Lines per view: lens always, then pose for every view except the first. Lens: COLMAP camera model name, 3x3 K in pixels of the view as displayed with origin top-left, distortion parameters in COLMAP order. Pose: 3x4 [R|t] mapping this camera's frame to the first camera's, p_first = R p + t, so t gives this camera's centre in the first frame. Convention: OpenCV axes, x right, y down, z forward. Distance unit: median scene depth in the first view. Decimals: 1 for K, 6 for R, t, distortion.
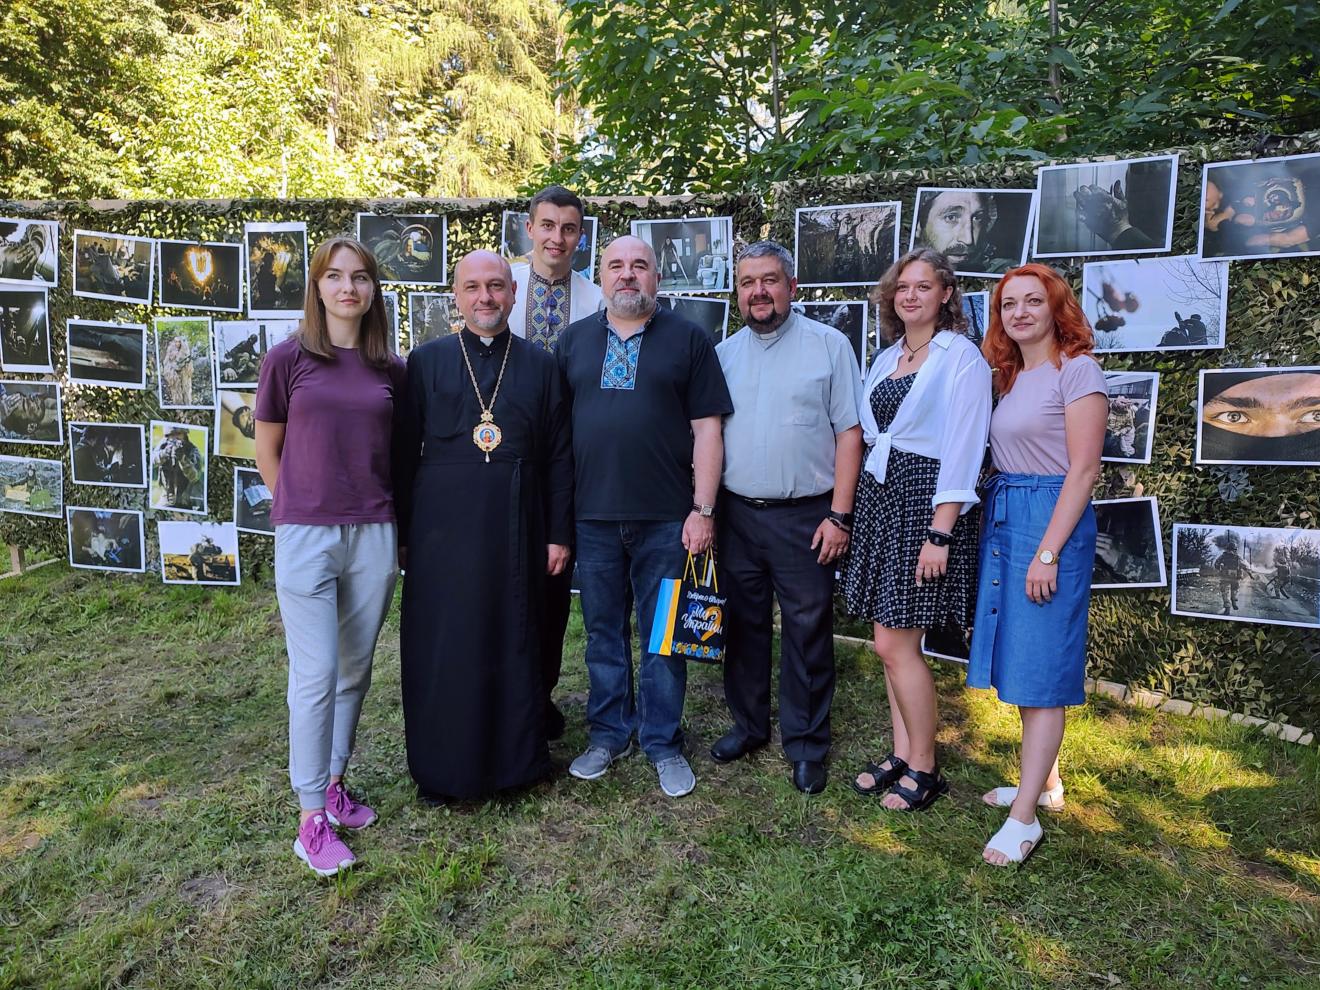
lens RADIAL K [[951.8, 0, 665.7], [0, 951.8, 499.6], [0, 0, 1]] dist [0.018936, -0.018615]
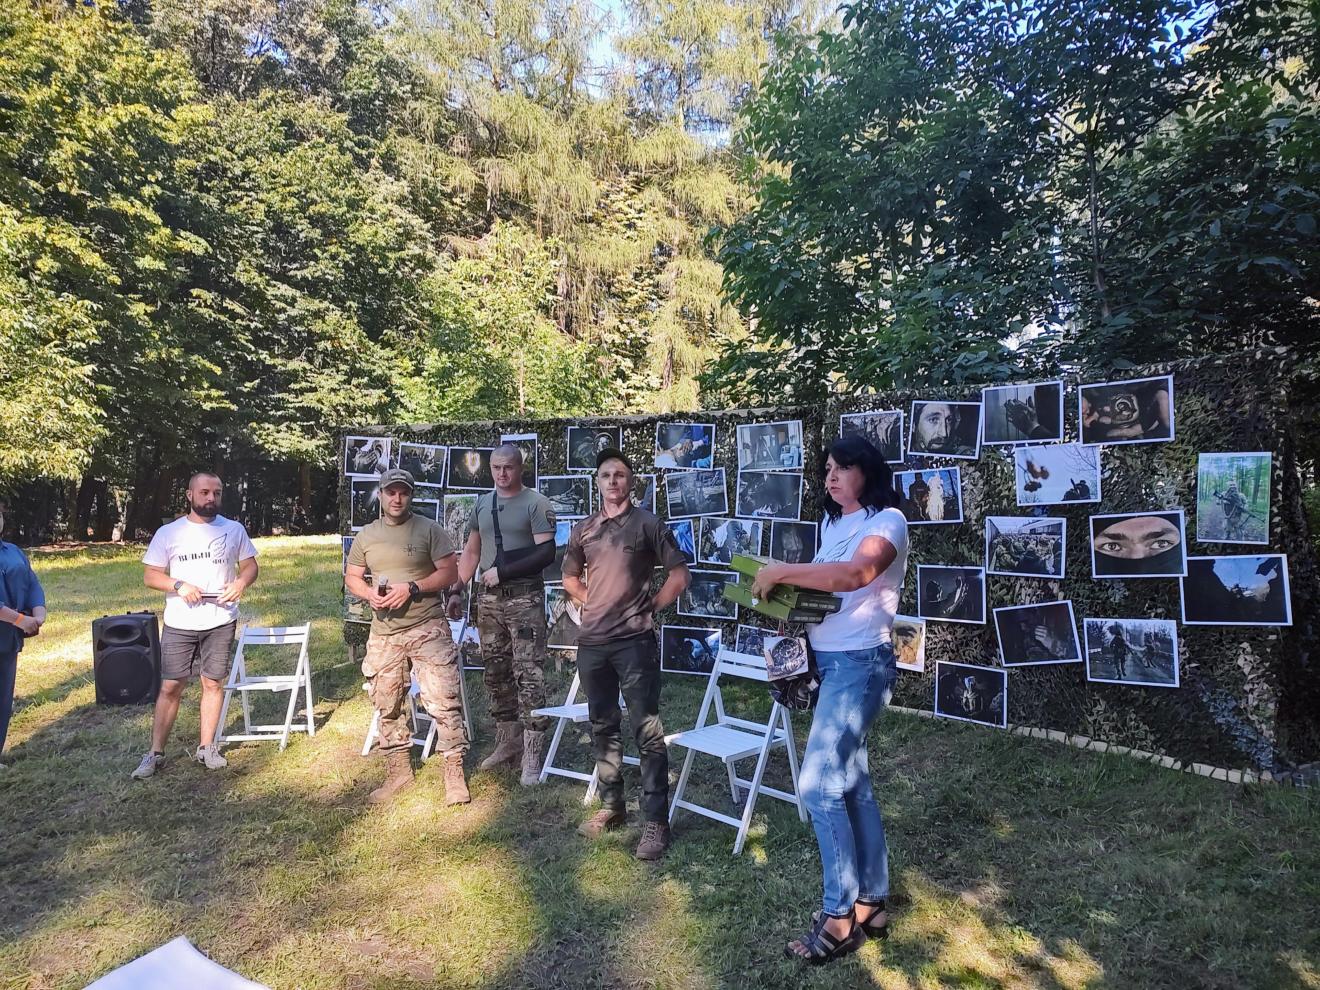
lens RADIAL K [[951.8, 0, 664.0], [0, 951.8, 487.4], [0, 0, 1]] dist [0.018936, -0.018615]
pose [[0.975435, -0.030785, -0.218126, 0.188817], [-0.004659, 0.987082, -0.160148, 0.054559], [0.220239, 0.157230, 0.962691, -0.508380]]
